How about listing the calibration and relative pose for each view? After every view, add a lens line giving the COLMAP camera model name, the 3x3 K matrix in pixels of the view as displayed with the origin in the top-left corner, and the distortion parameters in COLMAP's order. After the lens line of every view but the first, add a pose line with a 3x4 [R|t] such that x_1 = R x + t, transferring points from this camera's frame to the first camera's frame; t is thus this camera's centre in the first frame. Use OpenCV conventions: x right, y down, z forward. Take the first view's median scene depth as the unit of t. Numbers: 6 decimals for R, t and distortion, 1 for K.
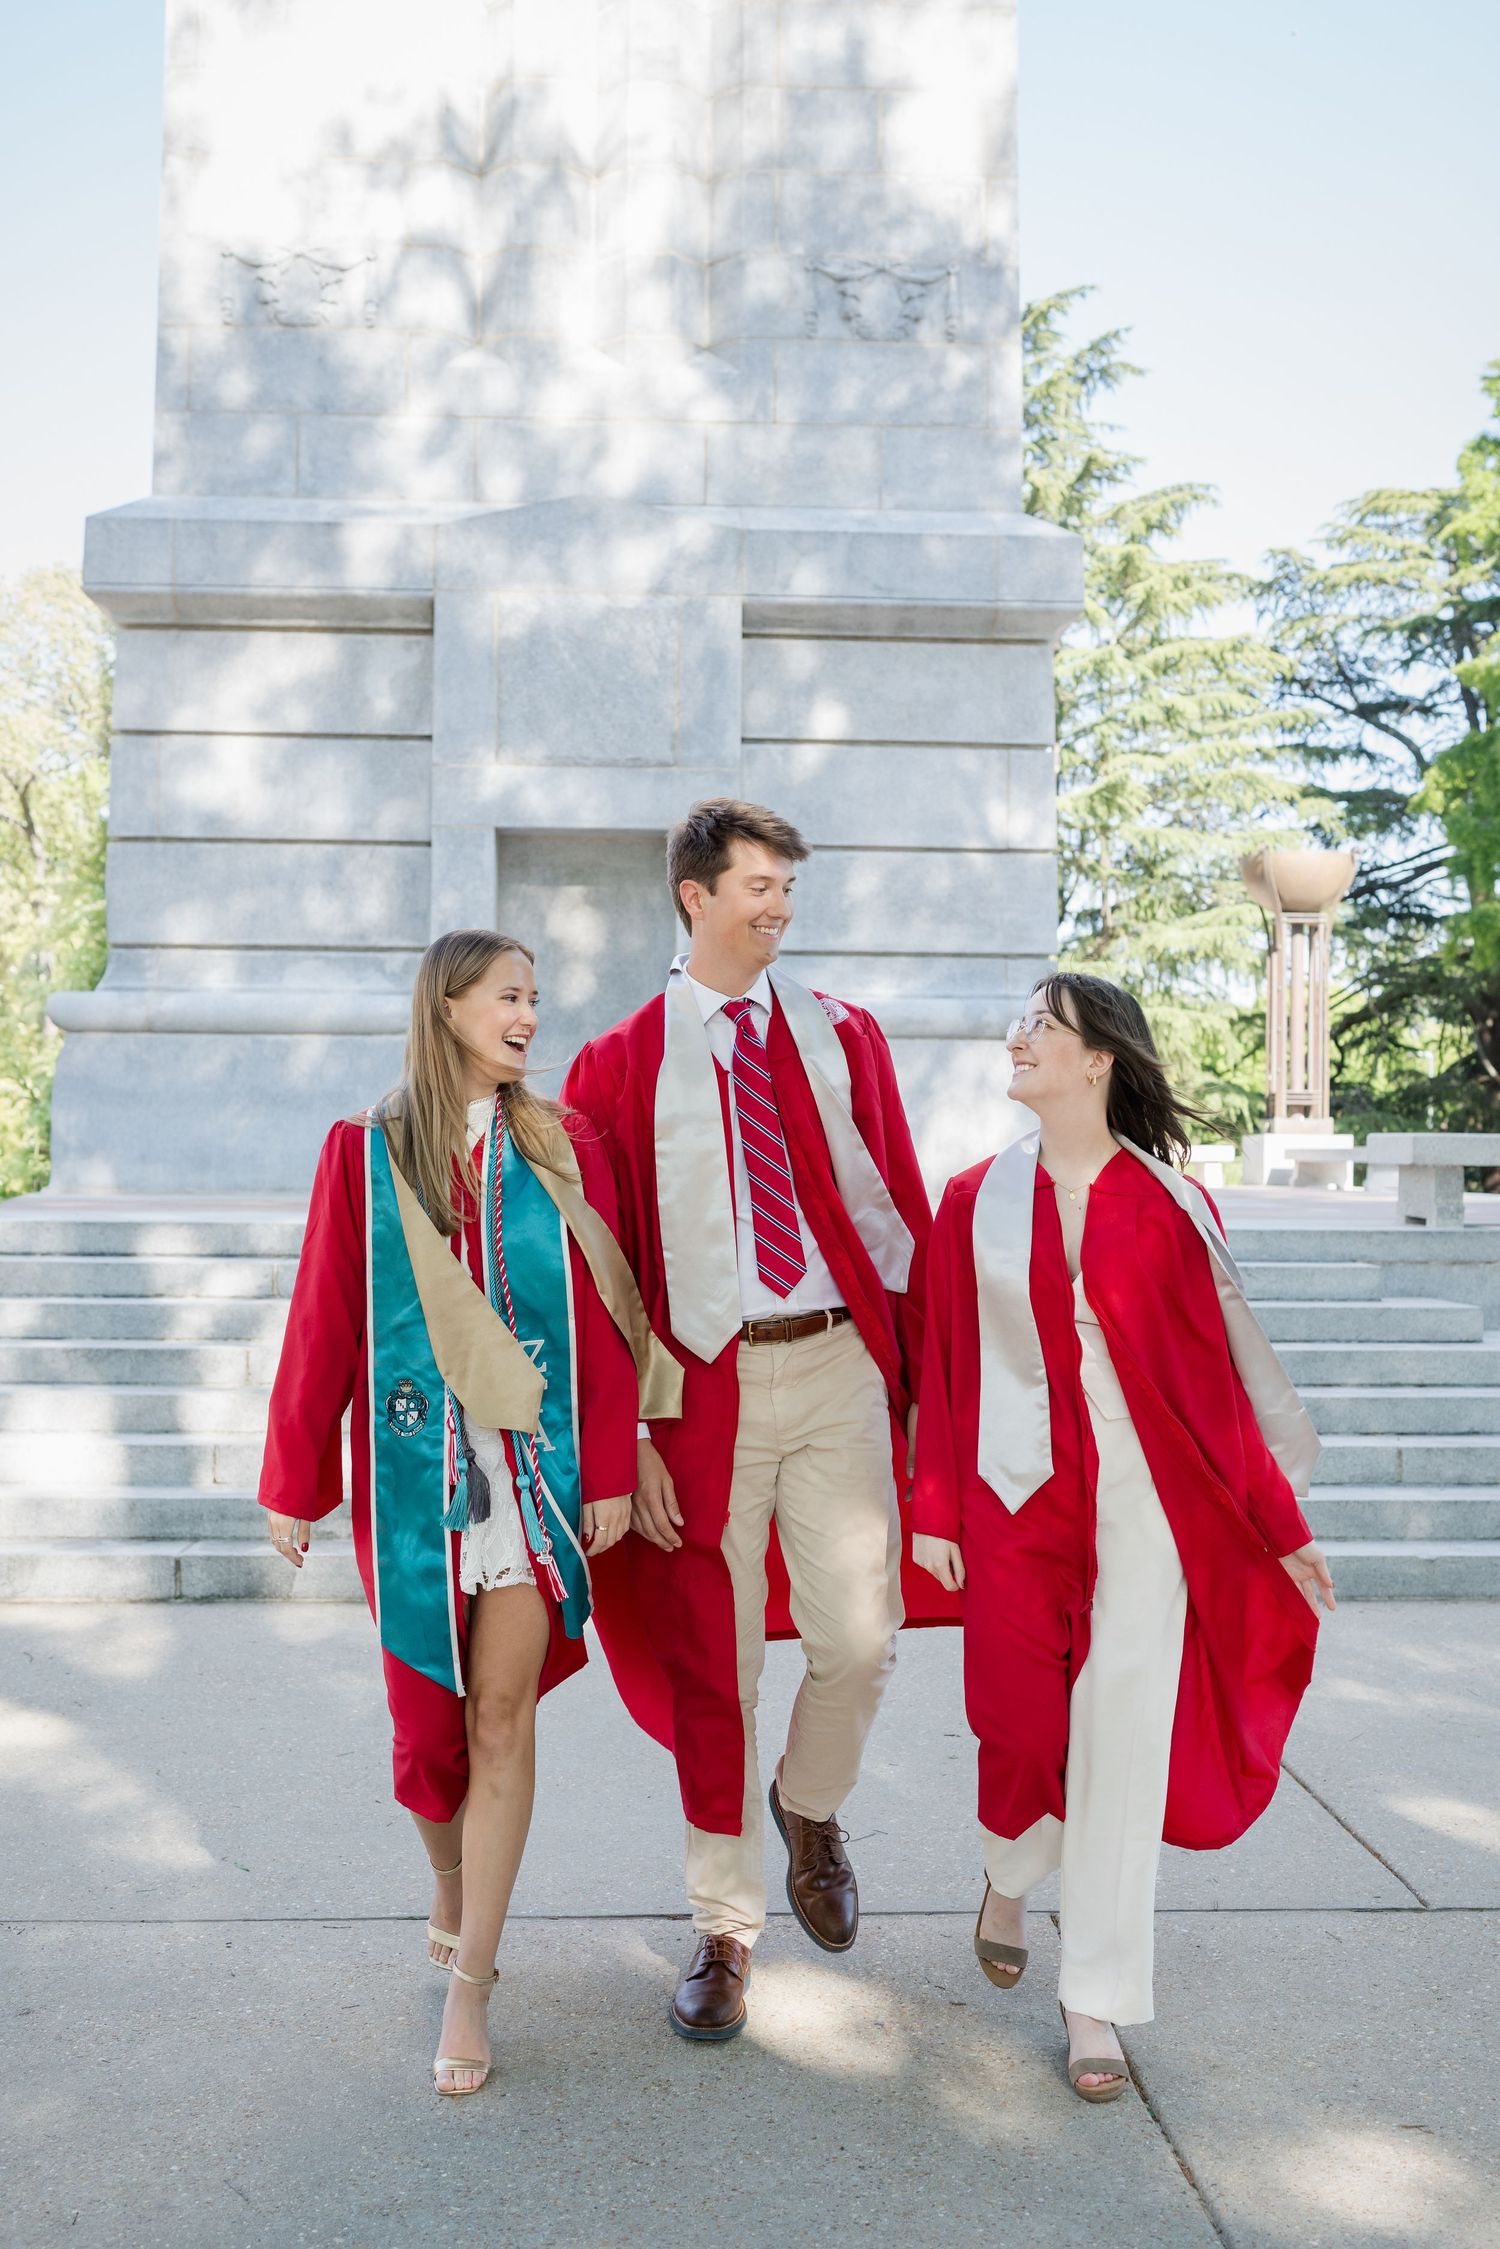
lens RADIAL K [[2268.8, 0, 691.0], [0, 2268.8, 1050.6], [0, 0, 1]] dist [0.004728, 0.015283]
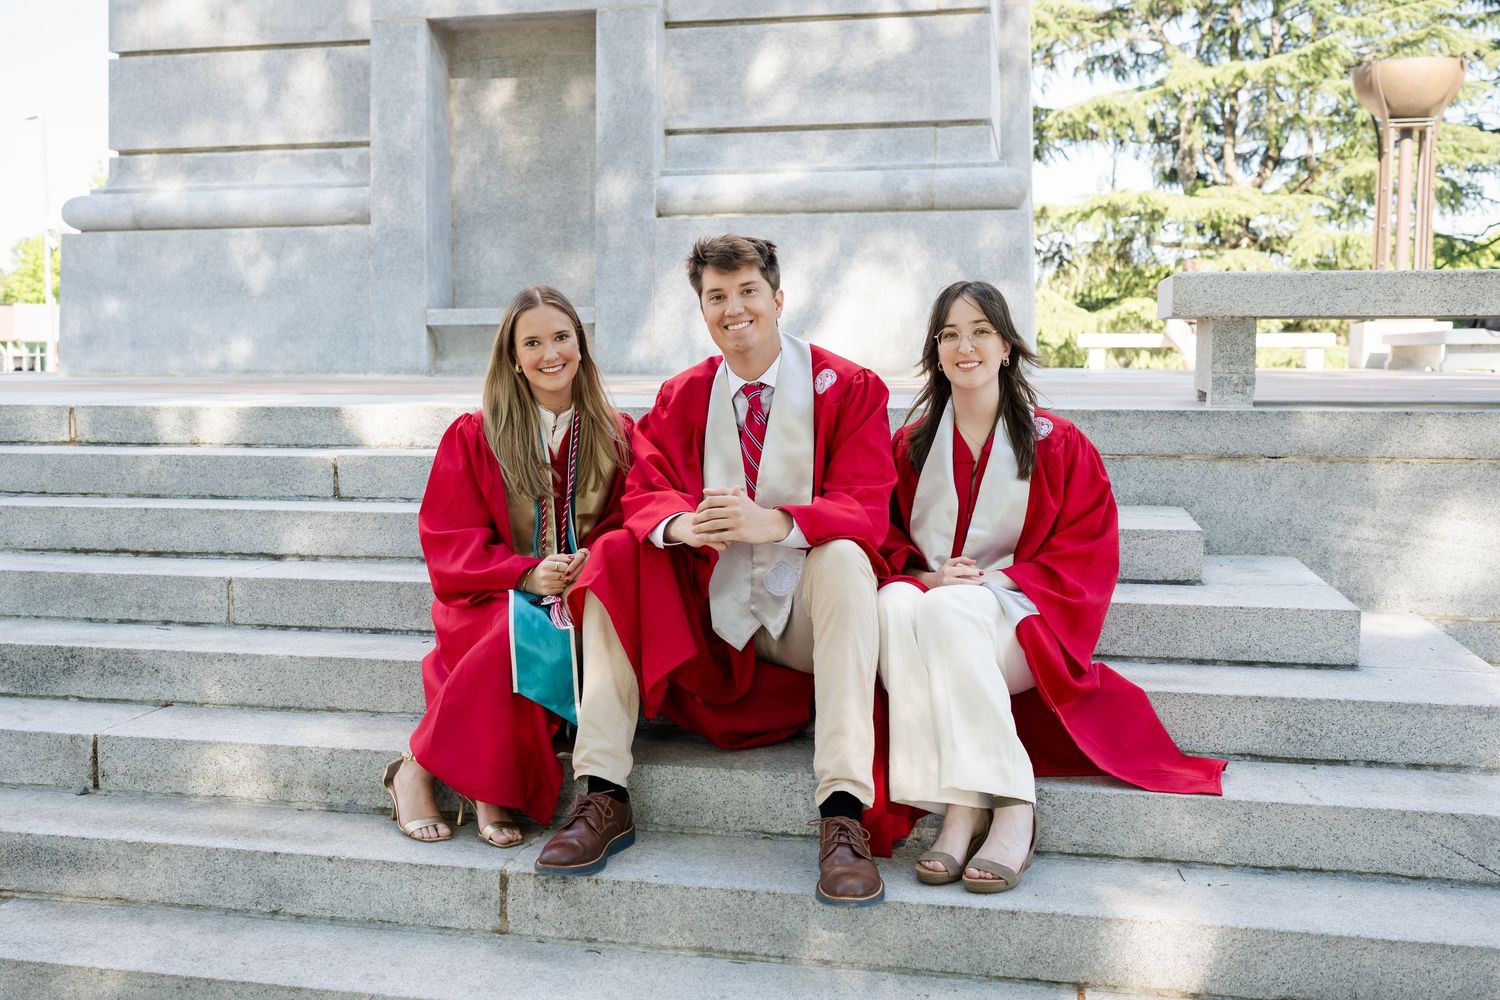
lens RADIAL K [[1461.2, 0, 749.3], [0, 1461.2, 396.3], [0, 0, 1]] dist [0.003687, 0.024087]
pose [[0.969808, -0.003421, -0.243845, 0.213418], [0.020433, 0.997525, 0.067271, 0.029945], [0.243011, -0.070222, 0.967478, 0.378570]]
